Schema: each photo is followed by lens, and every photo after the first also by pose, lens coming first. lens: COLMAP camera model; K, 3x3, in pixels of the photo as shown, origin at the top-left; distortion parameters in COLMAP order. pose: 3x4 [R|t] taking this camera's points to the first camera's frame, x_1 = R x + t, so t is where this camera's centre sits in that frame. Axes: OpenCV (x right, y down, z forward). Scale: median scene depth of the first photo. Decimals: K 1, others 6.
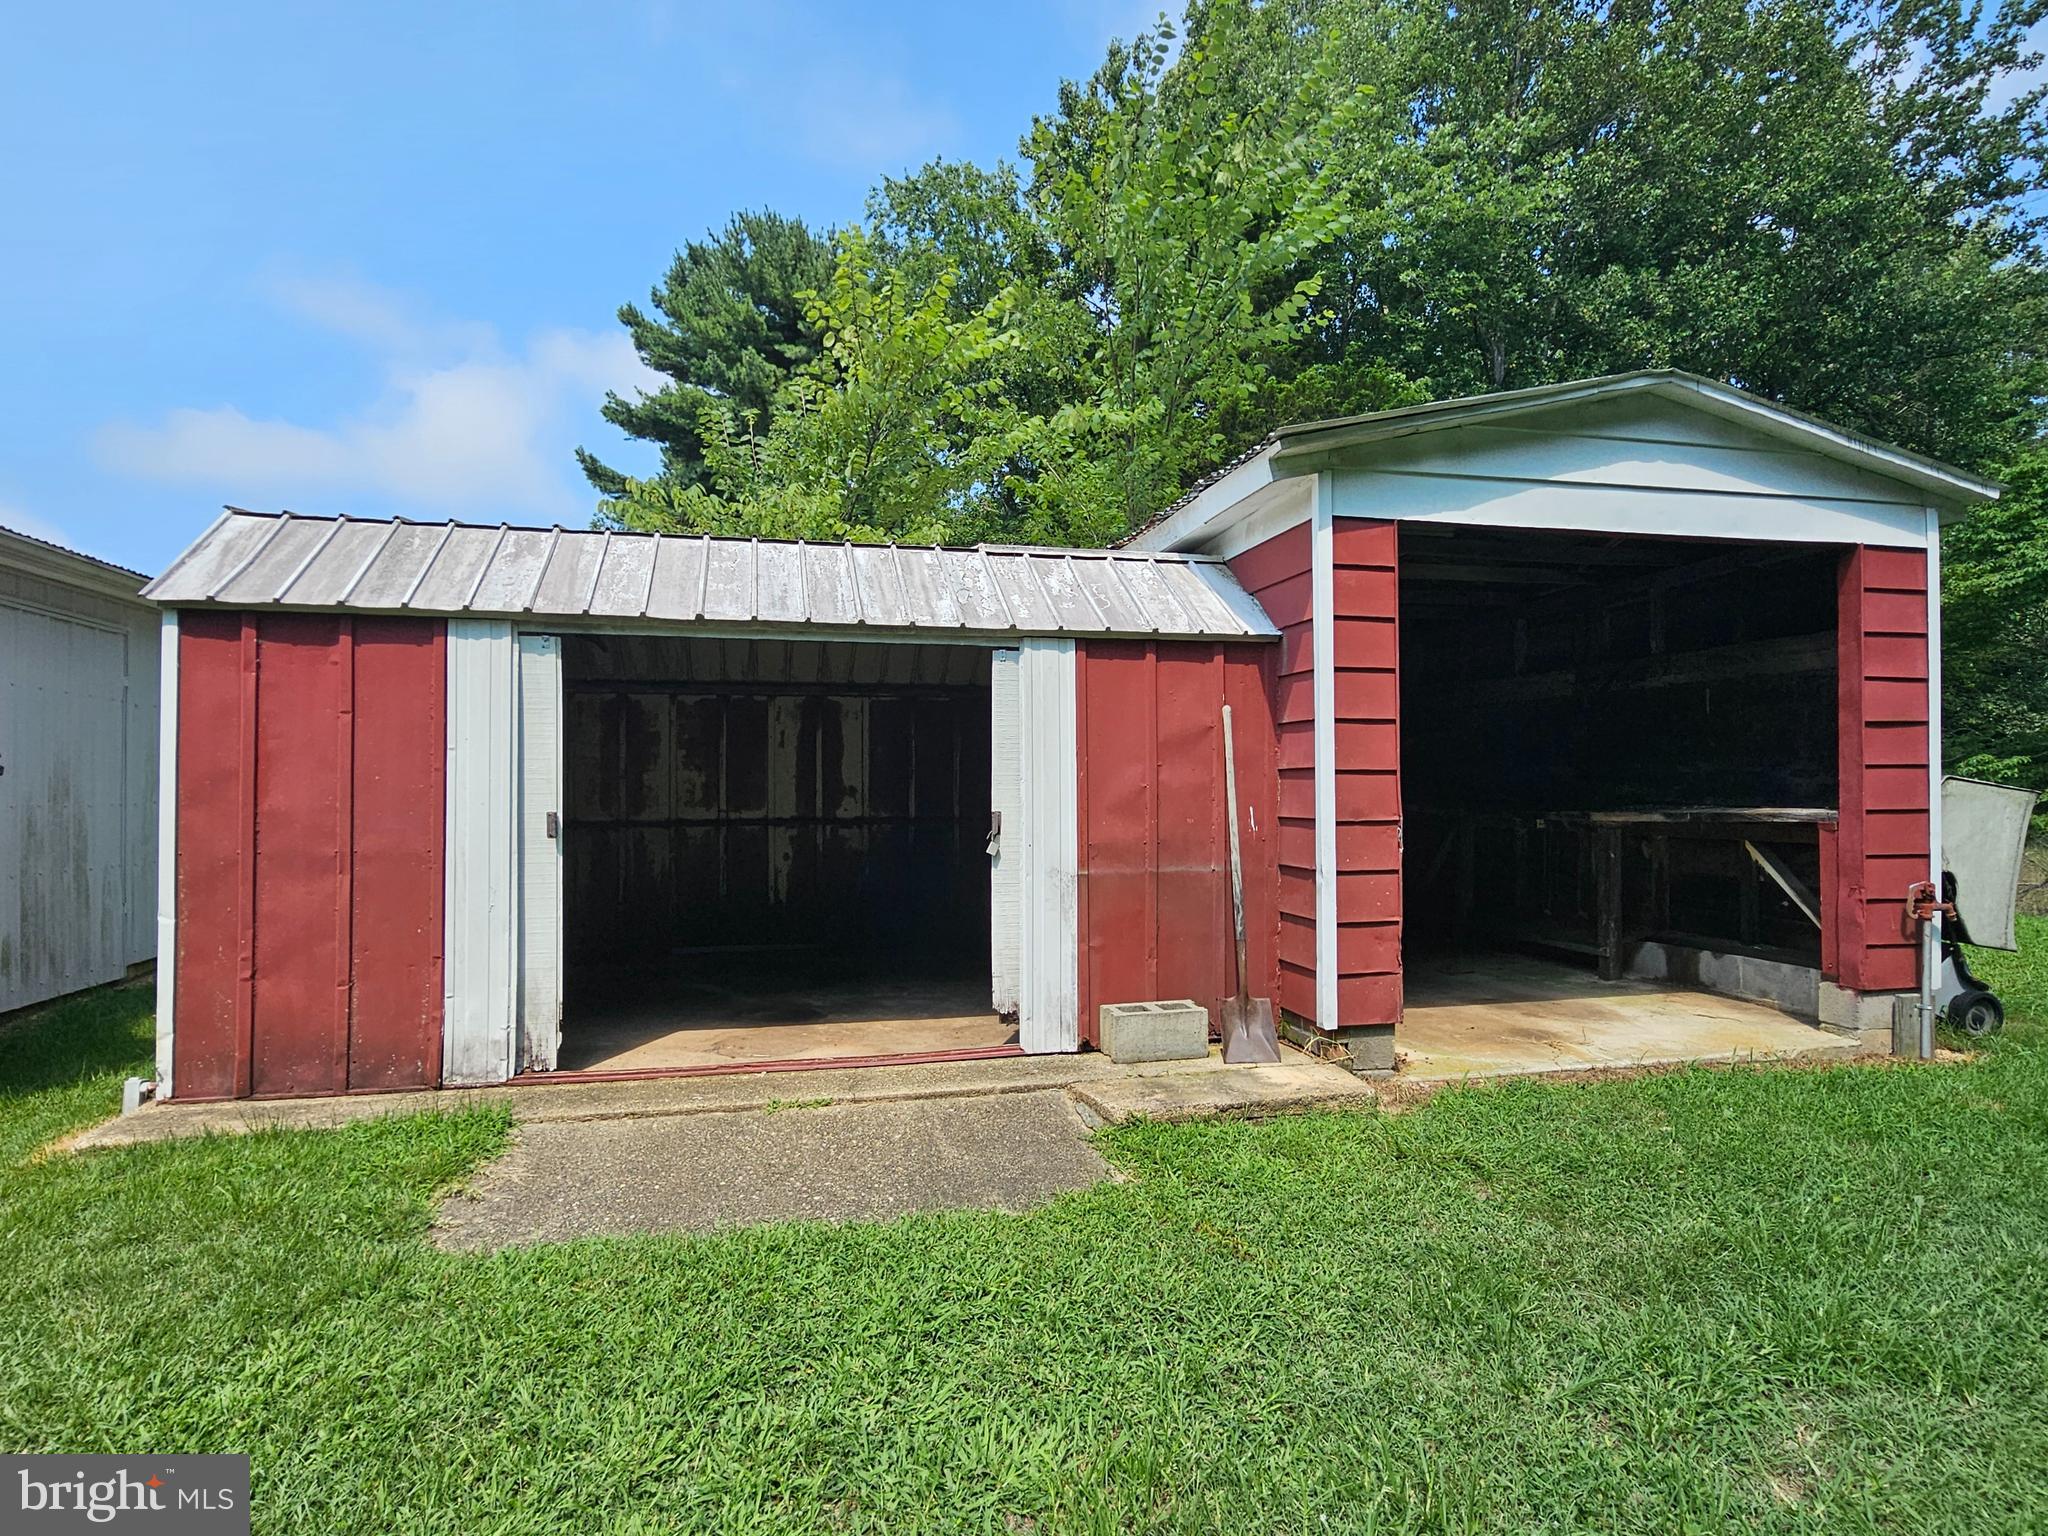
lens RADIAL K [[1099.3, 0, 1008.9], [0, 1099.3, 772.9], [0, 0, 1]] dist [-0.003683, 0.000088]
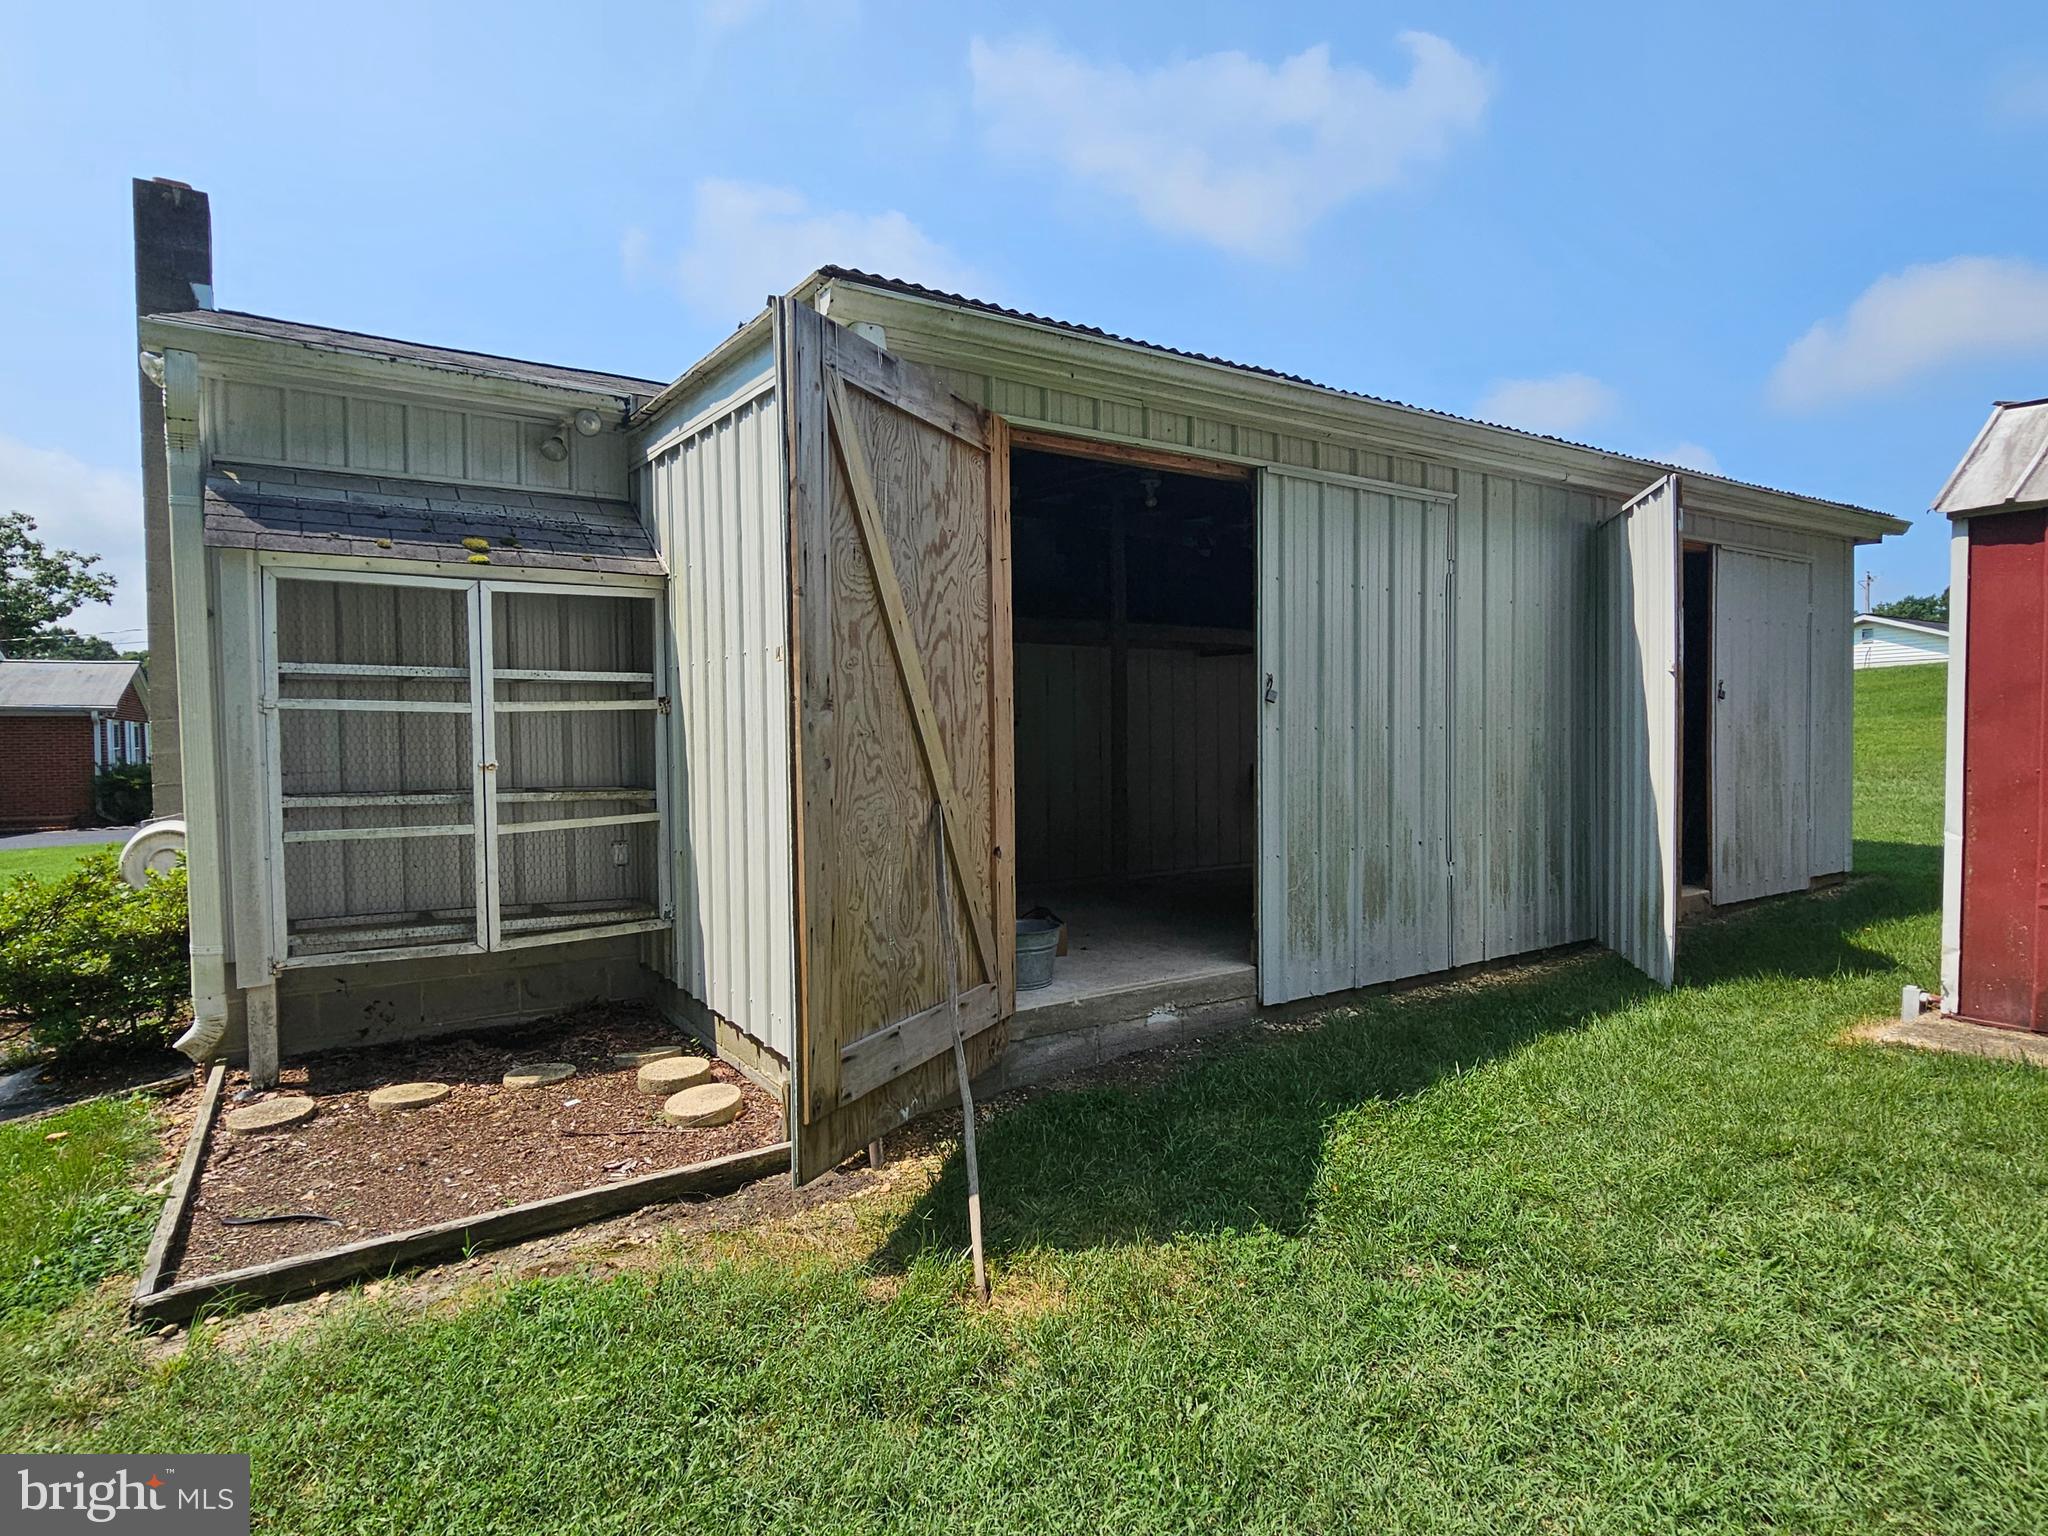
lens RADIAL K [[1099.3, 0, 1024.1], [0, 1099.3, 765.5], [0, 0, 1]] dist [-0.003683, 0.000088]
pose [[0.344552, 0.031814, -0.938228, -0.126080], [0.022605, 0.998855, 0.042171, 0.009453], [0.938495, -0.035738, 0.343438, -0.126859]]
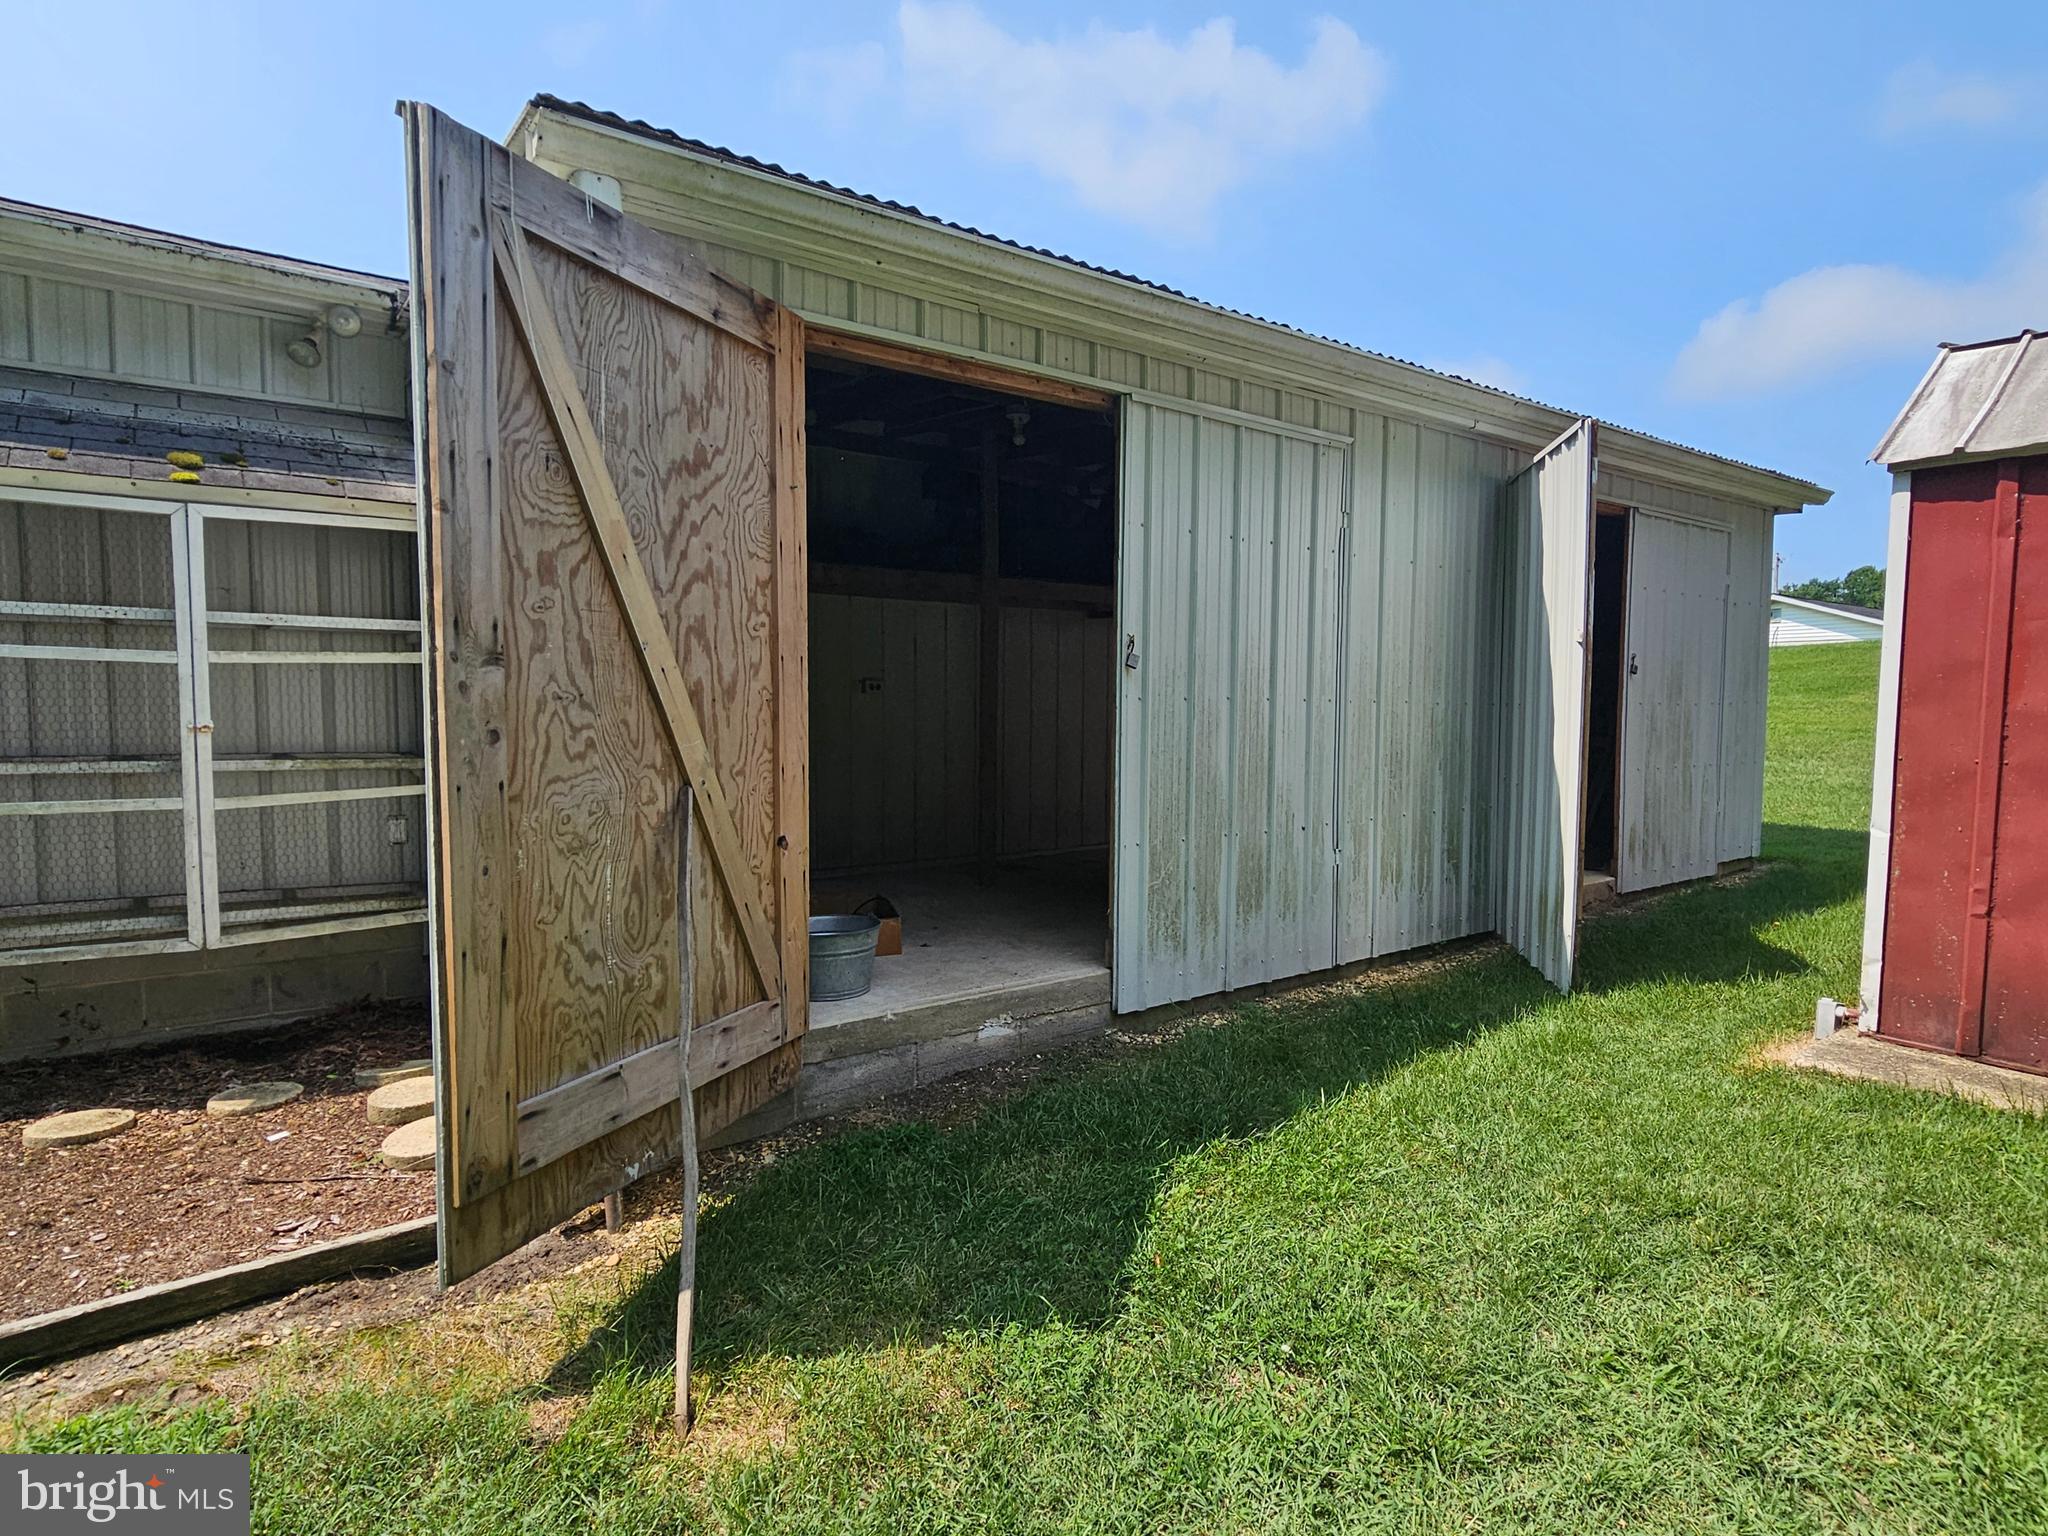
lens RADIAL K [[1099.3, 0, 1023.6], [0, 1099.3, 766.3], [0, 0, 1]] dist [-0.003683, 0.000088]
pose [[0.398644, 0.067527, -0.914616, -0.236687], [0.005251, 0.997101, 0.075906, 0.010453], [0.917091, -0.035062, 0.397134, 0.021908]]
